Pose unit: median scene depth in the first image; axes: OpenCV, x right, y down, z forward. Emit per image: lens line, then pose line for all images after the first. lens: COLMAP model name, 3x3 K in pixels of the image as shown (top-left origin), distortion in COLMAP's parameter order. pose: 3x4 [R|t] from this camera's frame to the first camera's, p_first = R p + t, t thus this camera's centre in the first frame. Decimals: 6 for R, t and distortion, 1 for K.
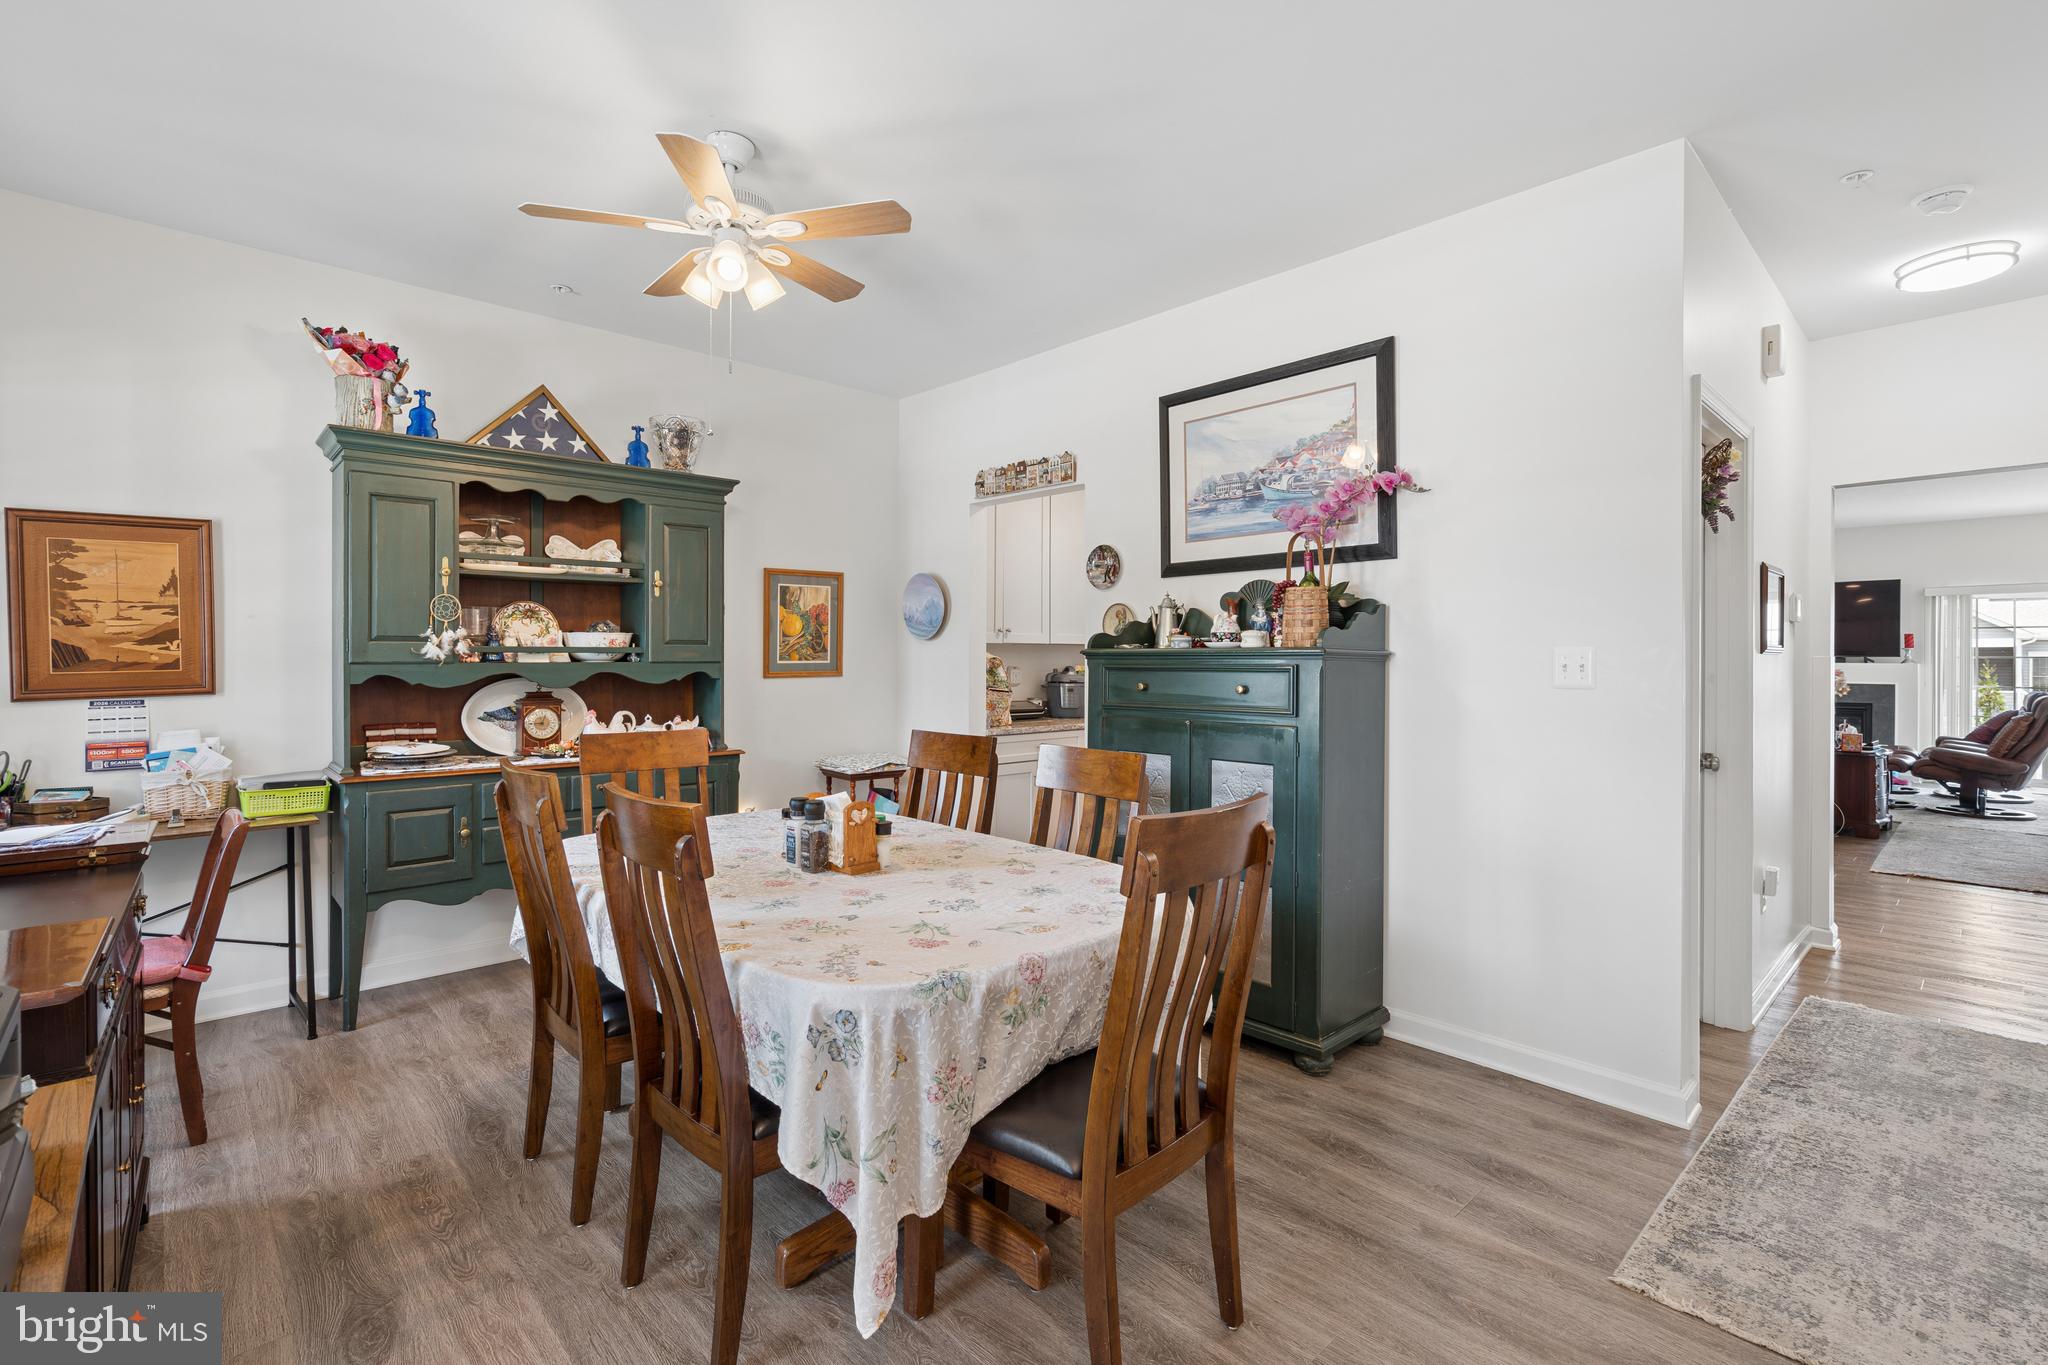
lens RADIAL K [[918.4, 0, 1027.6], [0, 918.4, 675.5], [0, 0, 1]] dist [-0.004093, 0.001135]
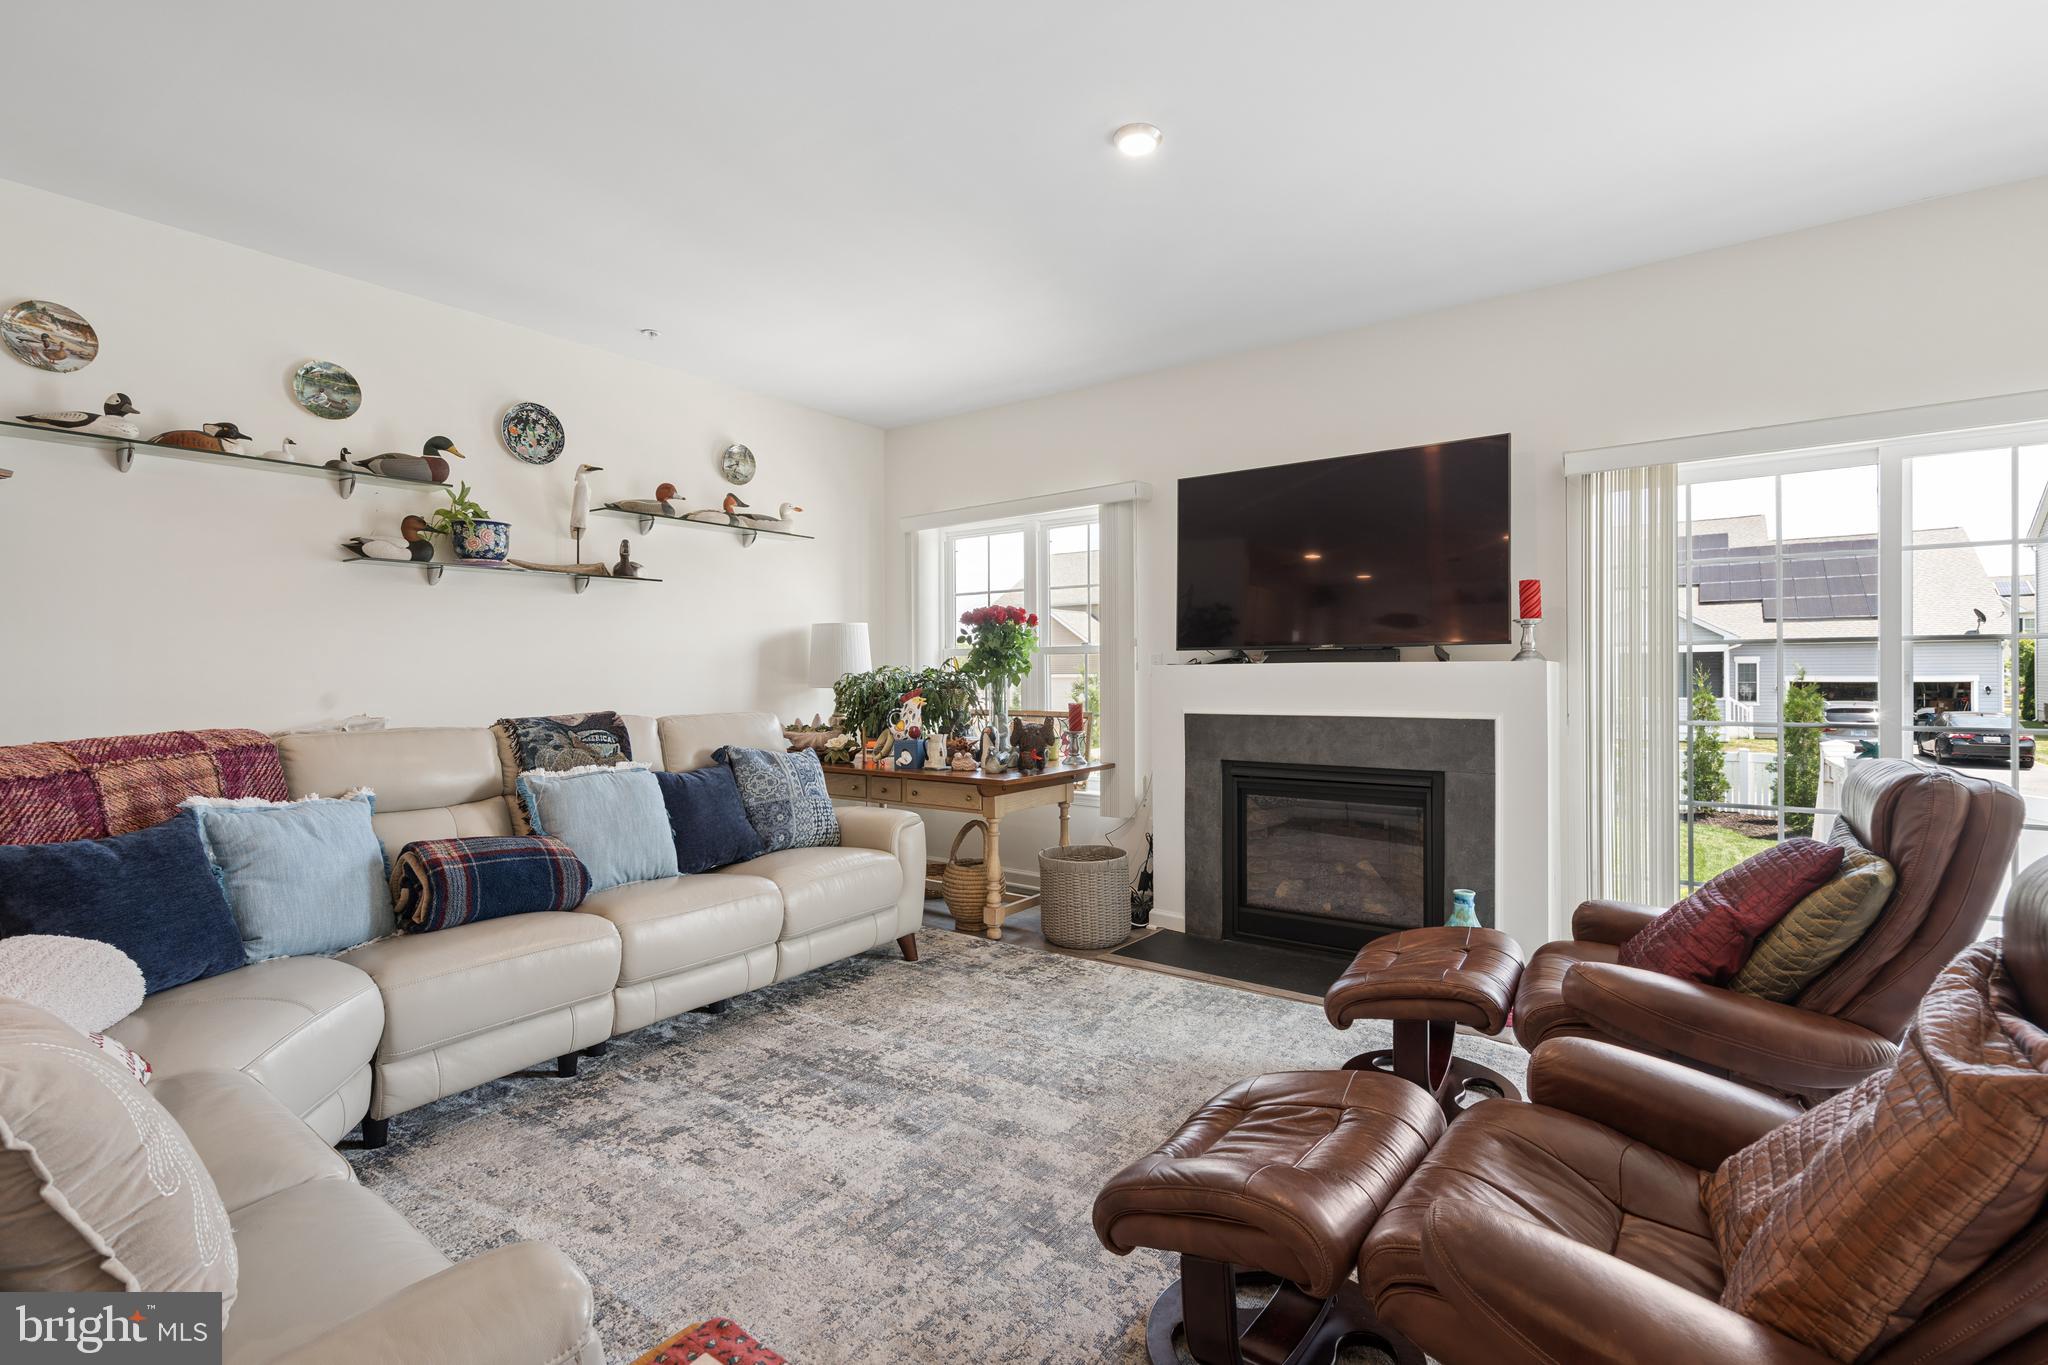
lens RADIAL K [[918.4, 0, 1024.6], [0, 918.4, 679.8], [0, 0, 1]] dist [-0.004093, 0.001135]
pose [[0.984524, -0.001767, 0.175239, 0.697719], [0.002240, 0.999994, -0.002501, -0.005283], [-0.175234, 0.002855, 0.984523, 0.673410]]
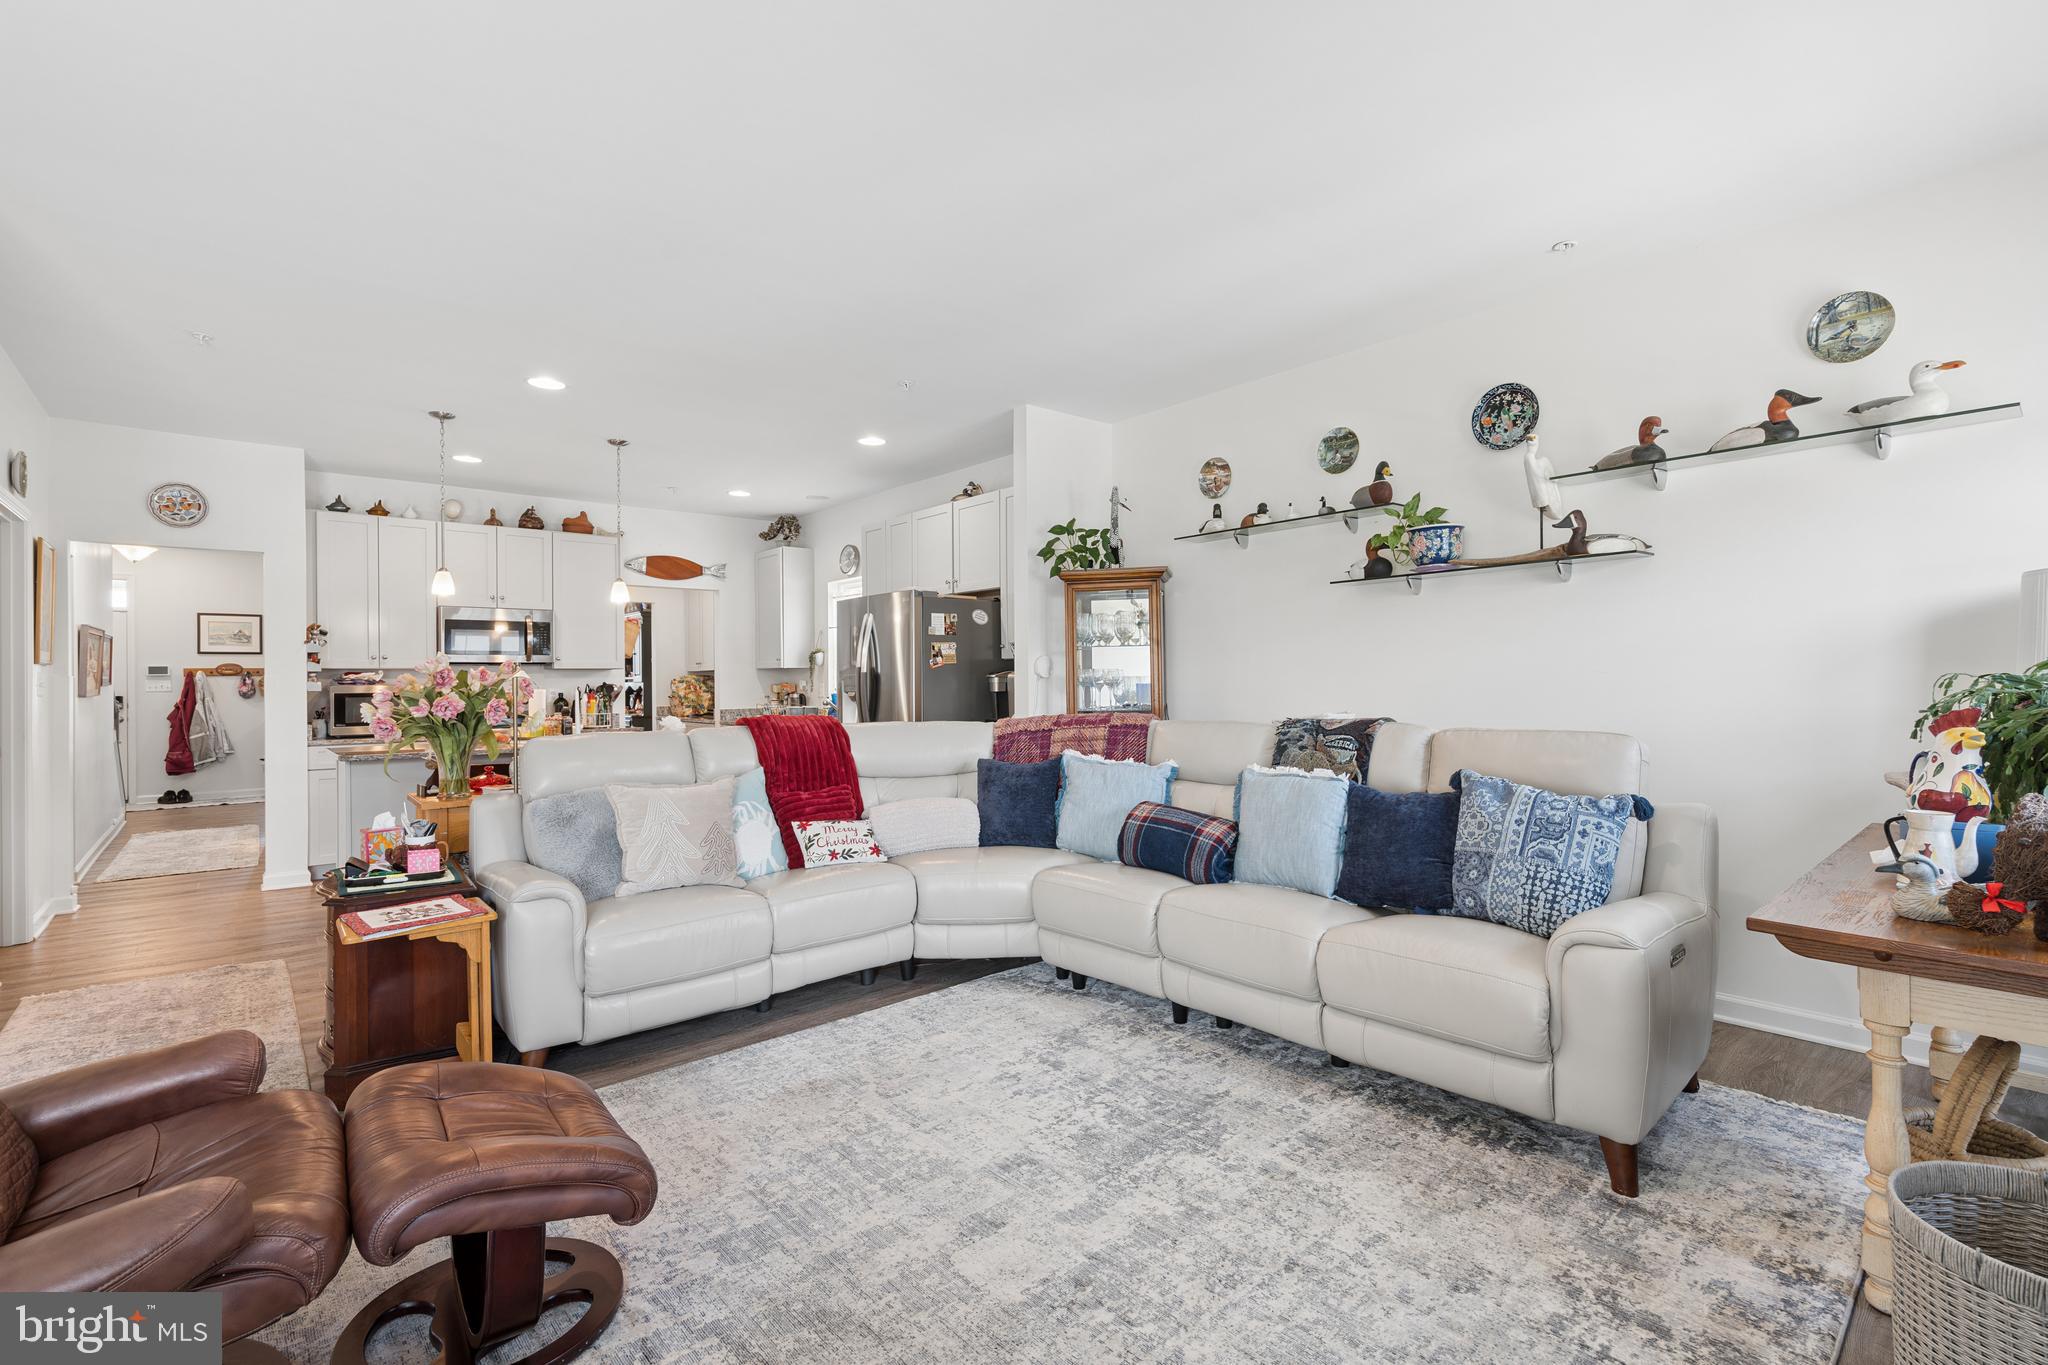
lens RADIAL K [[918.4, 0, 1037.7], [0, 918.4, 679.1], [0, 0, 1]] dist [-0.004093, 0.001135]
pose [[-0.032233, 0.004904, -0.999468, 1.108800], [0.000975, 0.999988, 0.004875, -0.013768], [0.999480, -0.000817, -0.032237, 1.114985]]
